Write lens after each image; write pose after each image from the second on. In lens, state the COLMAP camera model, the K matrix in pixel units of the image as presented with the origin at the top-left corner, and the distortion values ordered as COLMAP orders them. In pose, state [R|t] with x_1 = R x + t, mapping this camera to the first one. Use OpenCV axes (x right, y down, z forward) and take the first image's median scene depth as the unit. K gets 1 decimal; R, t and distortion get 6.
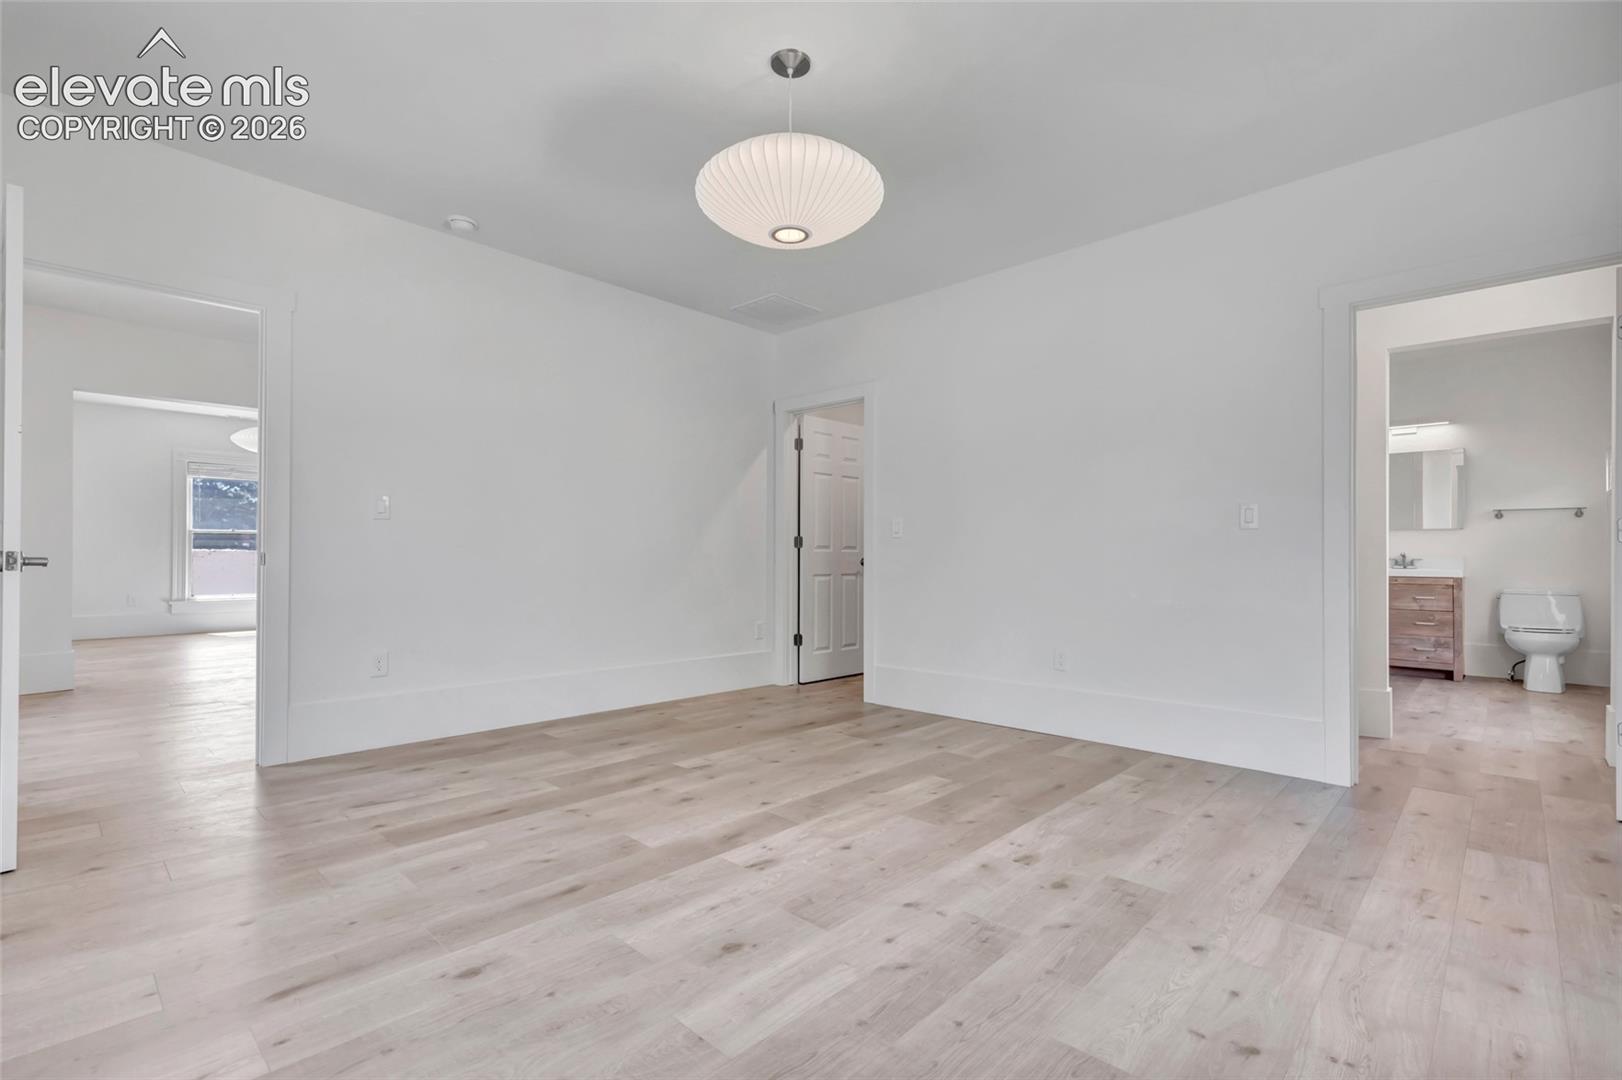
lens RADIAL K [[745.0, 0, 813.2], [0, 745.0, 550.3], [0, 0, 1]] dist [0.010233, -0.001968]
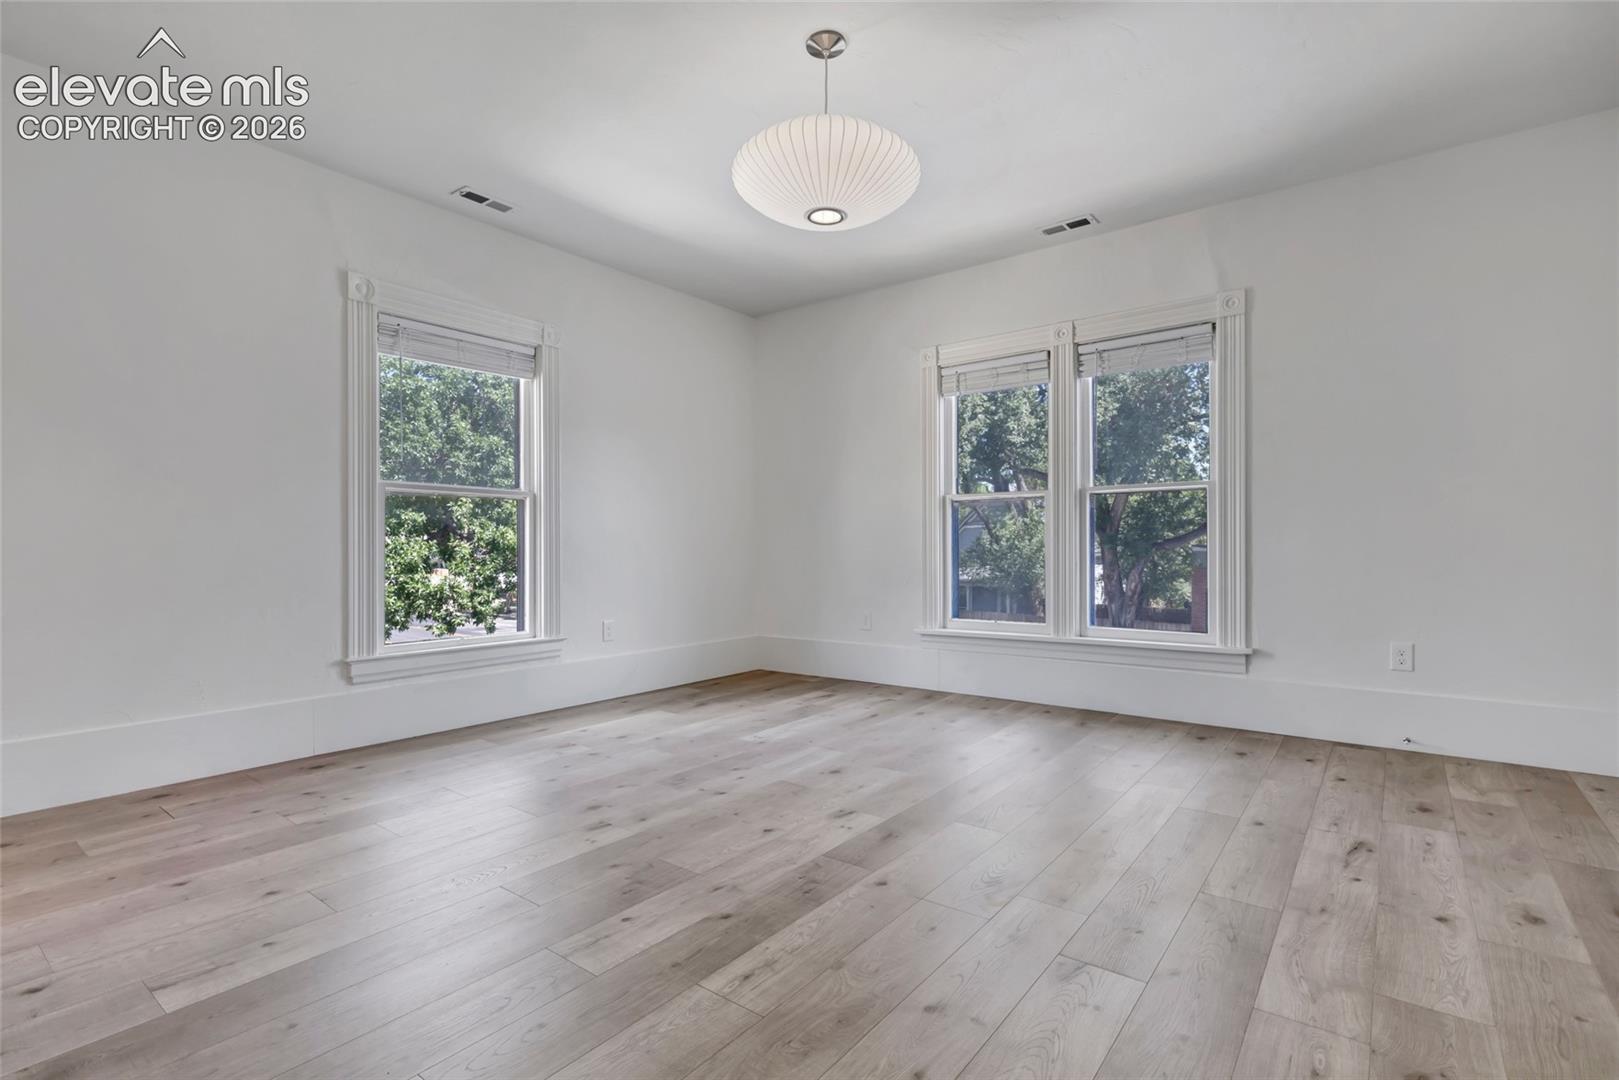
lens RADIAL K [[767.3, 0, 809.5], [0, 767.3, 540.0], [0, 0, 1]] dist [0.000127, 0.000029]
pose [[-0.994739, -0.003259, -0.102394, 0.093230], [-0.001535, 0.999856, -0.016918, 0.025459], [0.102435, -0.016672, -0.994600, 1.985098]]
